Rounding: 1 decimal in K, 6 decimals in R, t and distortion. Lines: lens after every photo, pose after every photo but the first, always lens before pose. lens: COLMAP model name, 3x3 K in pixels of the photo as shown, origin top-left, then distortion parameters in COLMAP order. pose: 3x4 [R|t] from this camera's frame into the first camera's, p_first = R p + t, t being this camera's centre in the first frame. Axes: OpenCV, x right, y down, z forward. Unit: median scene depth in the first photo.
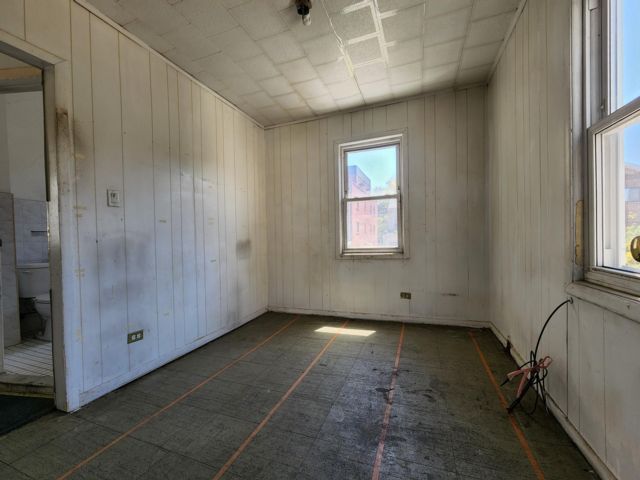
lens RADIAL K [[265.1, 0, 321.3], [0, 265.1, 240.9], [0, 0, 1]] dist [0.002793, 0.001048]
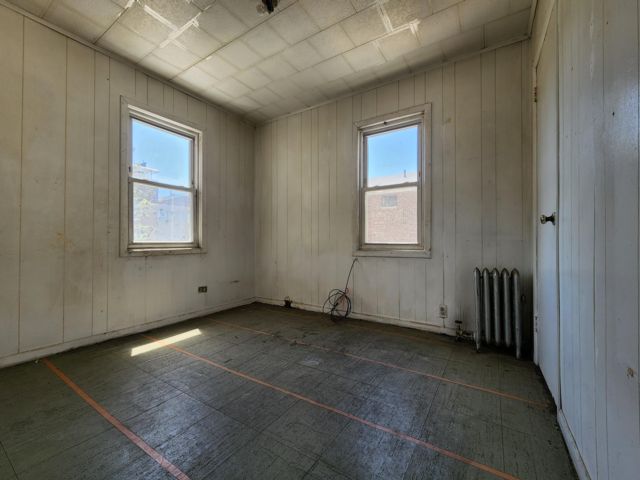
lens RADIAL K [[265.1, 0, 318.9], [0, 265.1, 239.6], [0, 0, 1]] dist [0.002793, 0.001048]
pose [[0.217215, 0.041775, 0.975230, -0.615149], [0.012018, 0.998894, -0.045466, 0.070637], [-0.976050, 0.021596, 0.216472, 0.359555]]
